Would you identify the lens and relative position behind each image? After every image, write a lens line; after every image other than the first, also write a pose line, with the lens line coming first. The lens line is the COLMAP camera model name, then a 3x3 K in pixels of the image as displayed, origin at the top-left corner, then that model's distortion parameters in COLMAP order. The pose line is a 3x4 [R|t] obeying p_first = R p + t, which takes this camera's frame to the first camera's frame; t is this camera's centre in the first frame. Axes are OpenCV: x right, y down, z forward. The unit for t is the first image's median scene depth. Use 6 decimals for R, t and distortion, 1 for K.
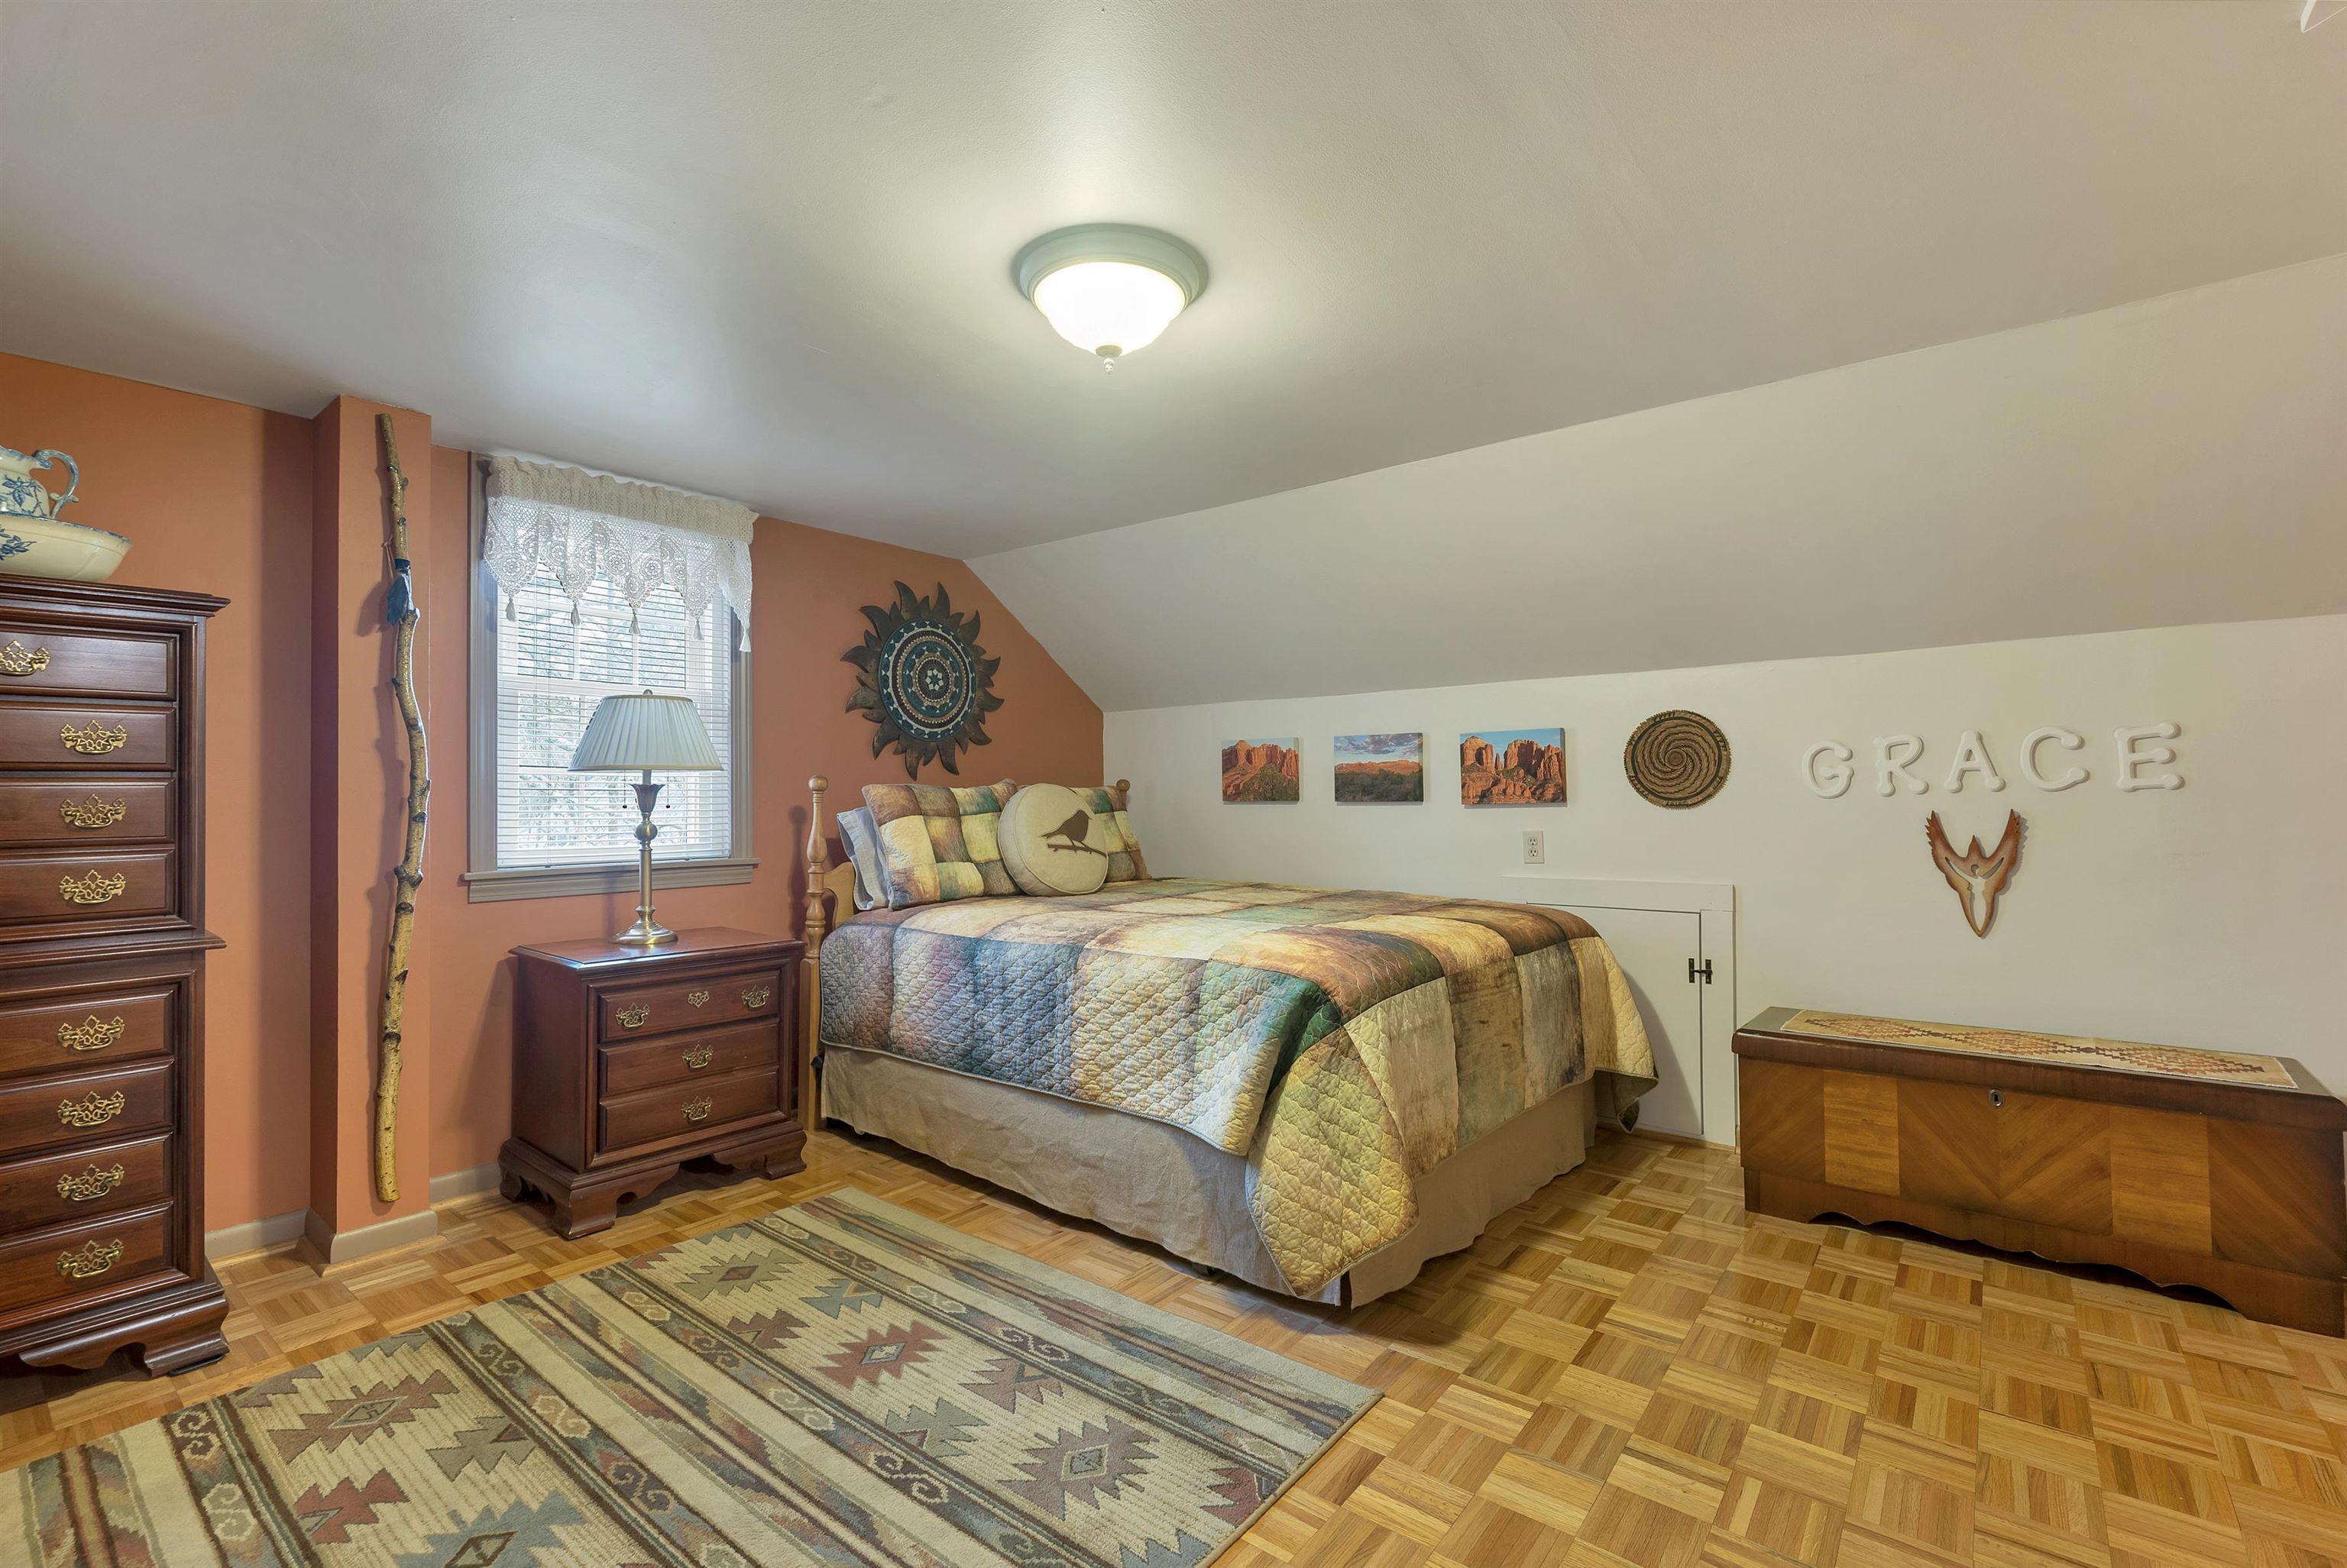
lens RADIAL K [[1033.6, 0, 1173.5], [0, 1033.6, 784.0], [0, 0, 1]] dist [0.000016, -0.000135]
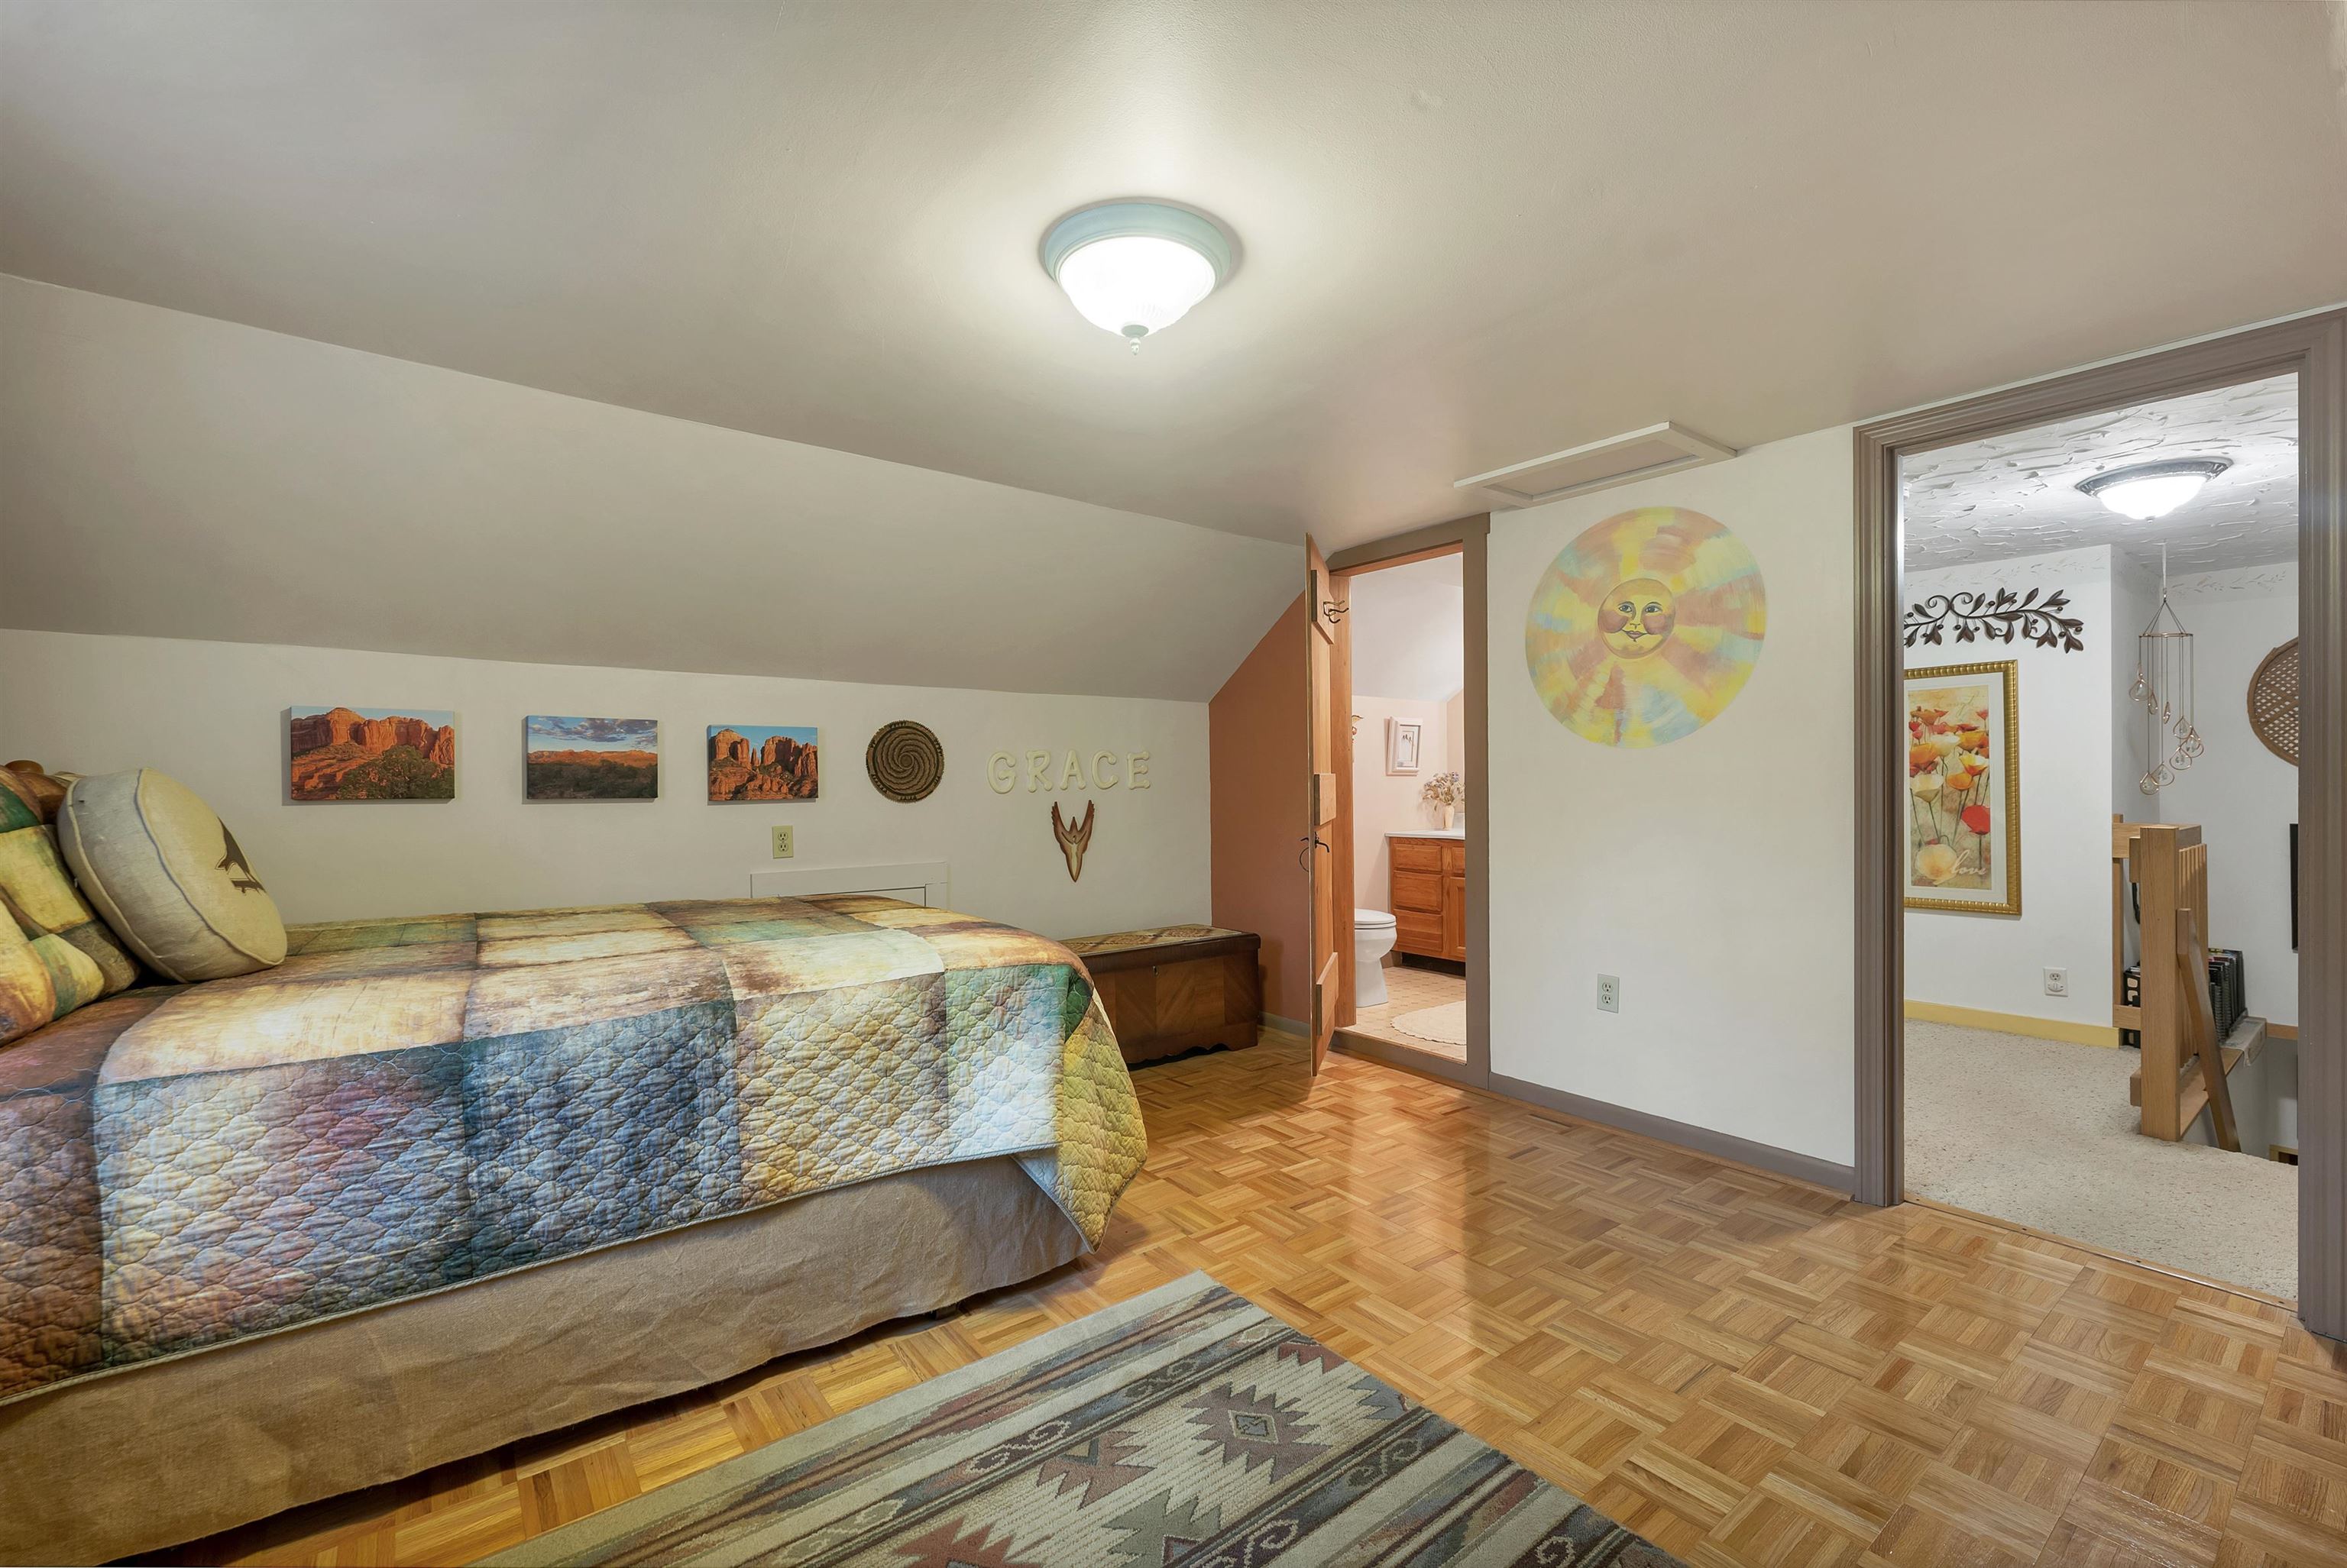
lens RADIAL K [[979.7, 0, 1173.5], [0, 979.7, 784.0], [0, 0, 1]] dist [-0.001565, 0.000011]
pose [[0.232595, 0.008333, 0.972538, -0.667366], [-0.010405, 0.999927, -0.006079, 0.007474], [-0.972518, -0.008705, 0.232665, 0.529607]]
